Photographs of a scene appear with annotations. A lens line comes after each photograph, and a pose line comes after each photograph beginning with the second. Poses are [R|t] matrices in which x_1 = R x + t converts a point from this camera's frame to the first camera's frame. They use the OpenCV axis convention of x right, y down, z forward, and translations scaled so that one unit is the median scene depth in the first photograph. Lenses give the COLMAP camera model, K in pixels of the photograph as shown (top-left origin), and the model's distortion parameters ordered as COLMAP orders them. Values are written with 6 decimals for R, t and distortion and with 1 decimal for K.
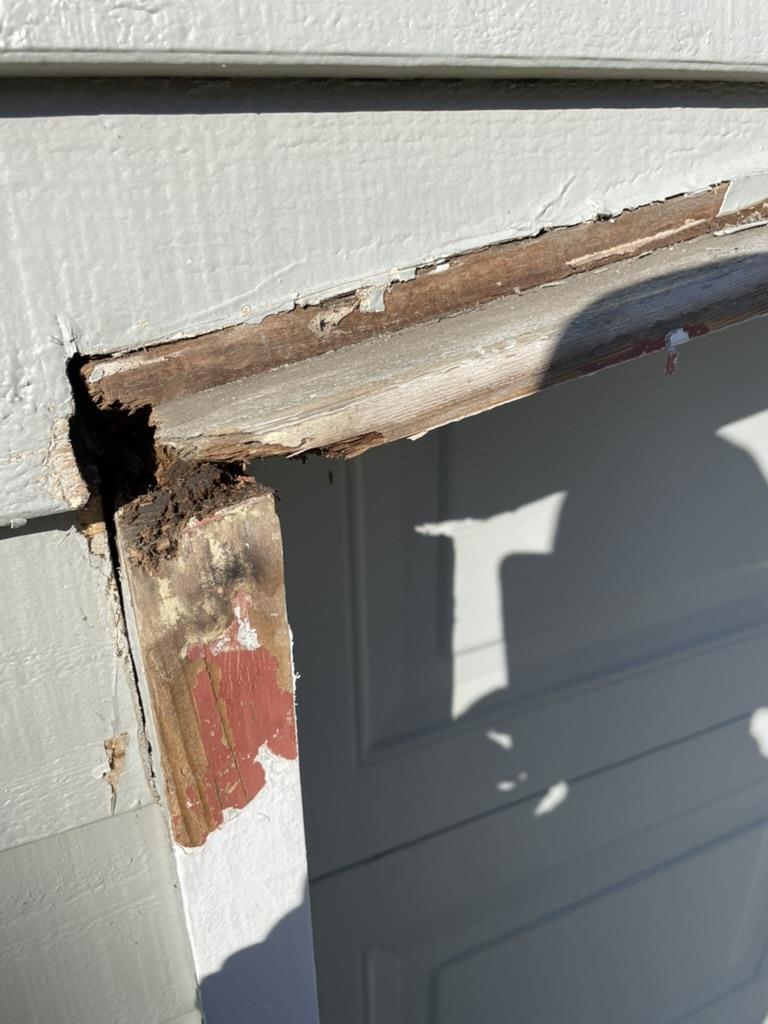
lens RADIAL K [[803.6, 0, 384.0], [0, 803.6, 512.0], [0, 0, 1]] dist [0.098016, -0.131136]
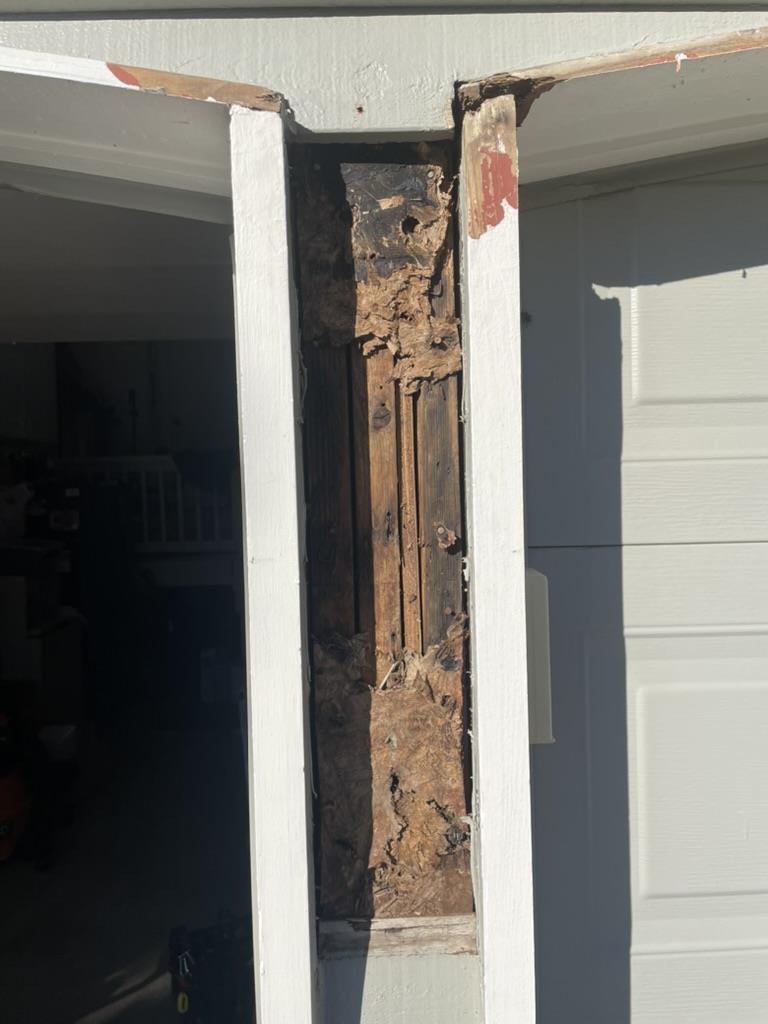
lens RADIAL K [[803.6, 0, 384.0], [0, 803.6, 512.0], [0, 0, 1]] dist [0.098016, -0.131136]
pose [[0.915682, -0.001678, -0.401901, 0.586960], [-0.156317, 0.919768, -0.359990, 2.371692], [0.370260, 0.392460, 0.841952, -1.030840]]
